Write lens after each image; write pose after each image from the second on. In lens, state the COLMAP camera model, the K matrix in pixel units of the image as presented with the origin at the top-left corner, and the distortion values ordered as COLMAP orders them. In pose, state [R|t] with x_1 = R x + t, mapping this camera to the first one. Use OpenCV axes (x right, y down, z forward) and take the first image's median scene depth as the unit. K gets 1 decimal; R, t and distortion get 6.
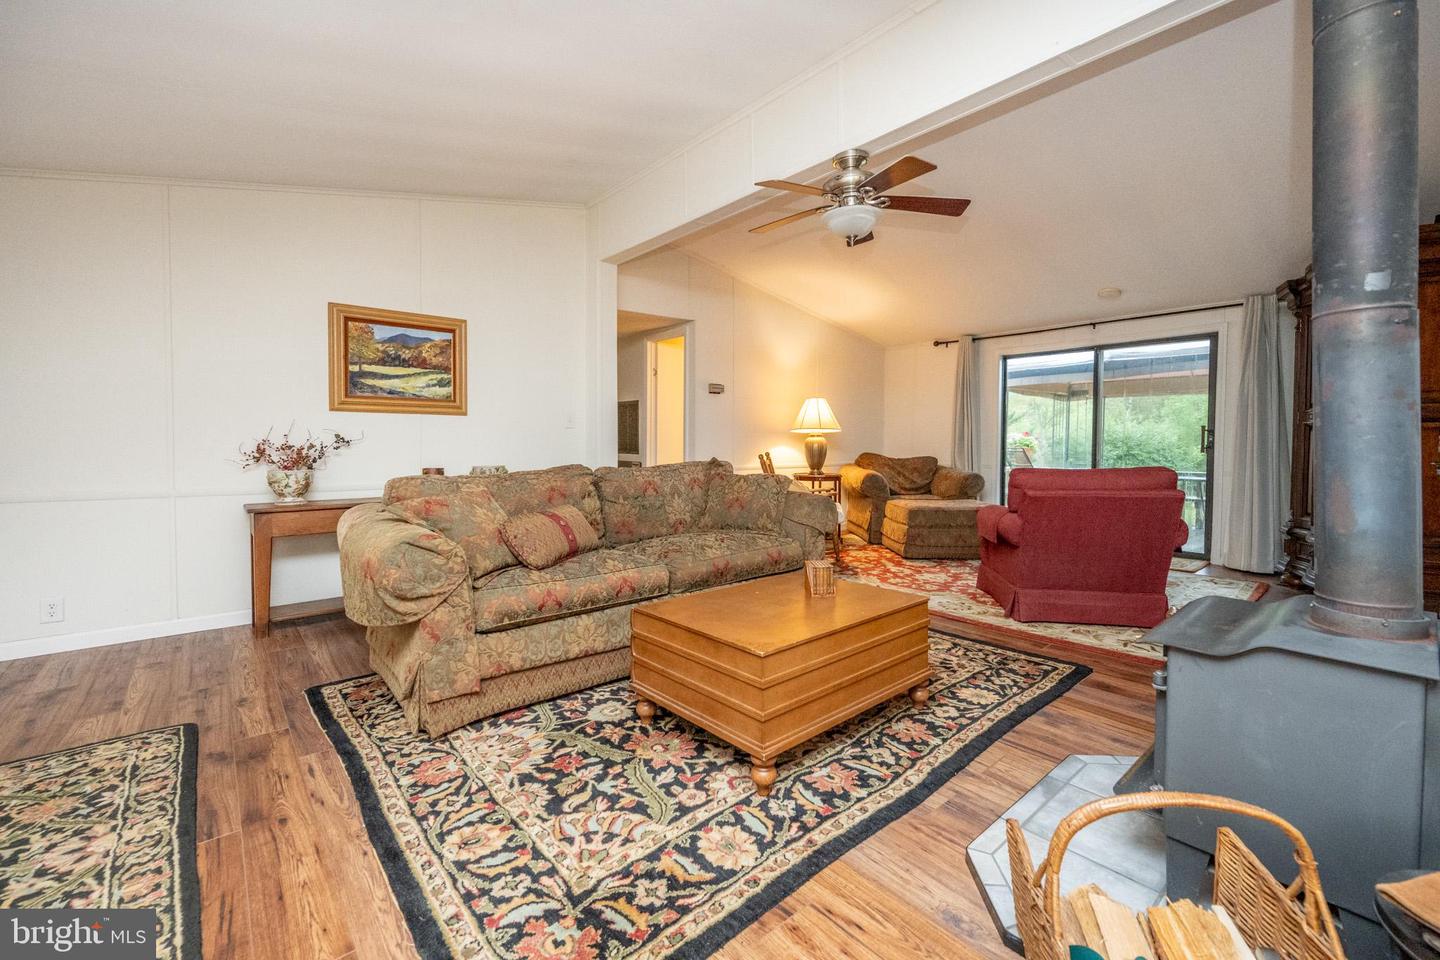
lens RADIAL K [[606.6, 0, 742.8], [0, 606.6, 464.8], [0, 0, 1]] dist [-0.000481, 0.000047]
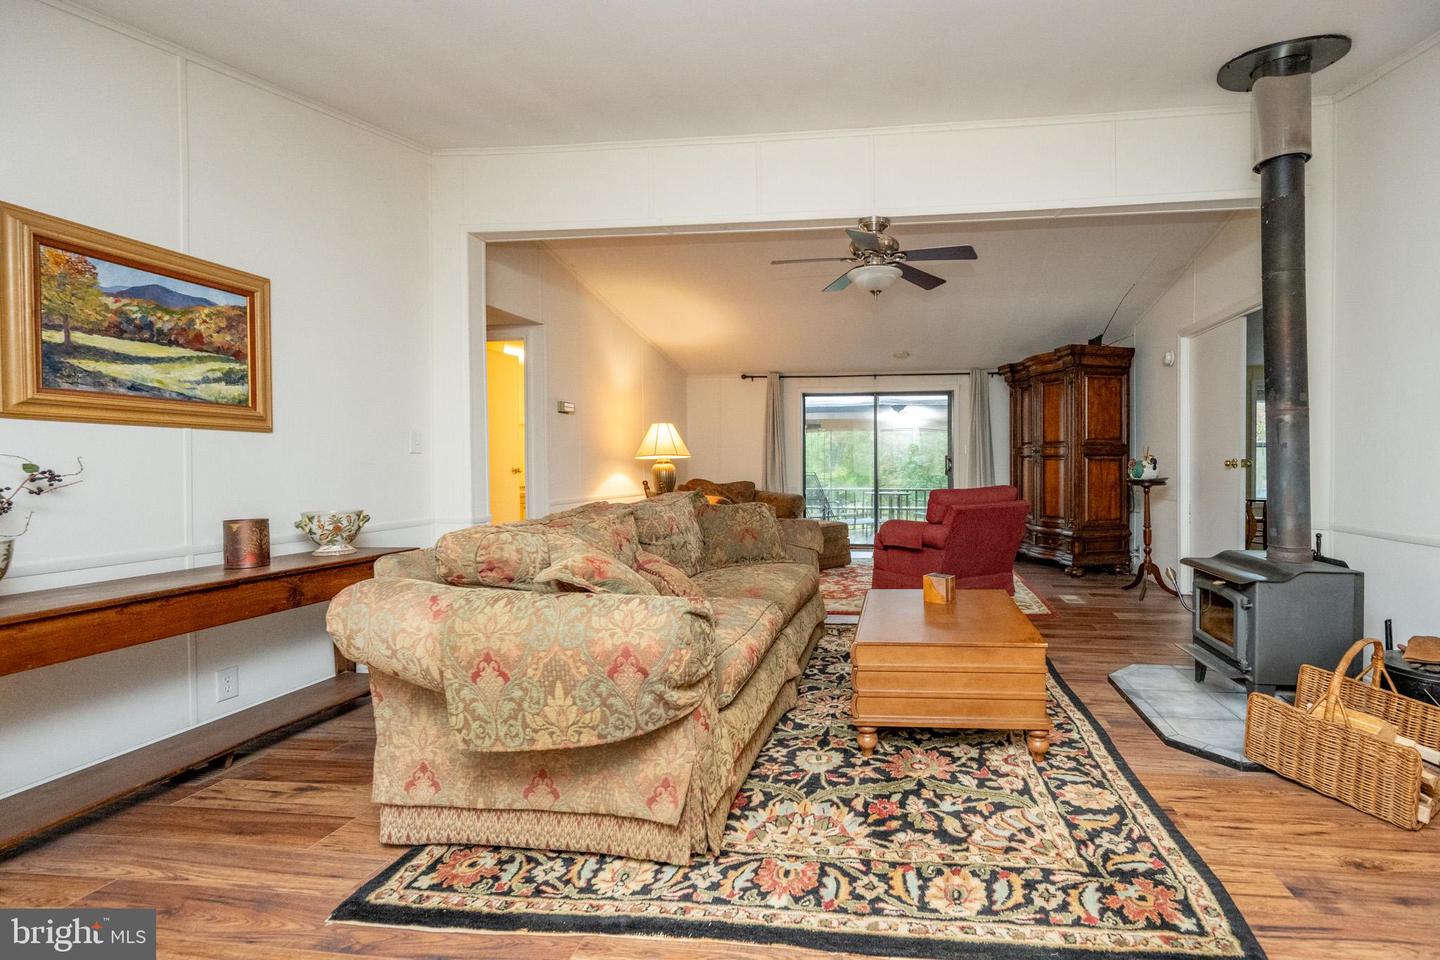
lens RADIAL K [[598.9, 0, 852.9], [0, 598.9, 479.9], [0, 0, 1]] dist [-0.001883, -0.000436]
pose [[0.733416, -0.020839, 0.679461, -0.856979], [0.030061, 0.999546, -0.001793, -0.026756], [-0.679115, 0.021740, 0.733710, 0.289301]]
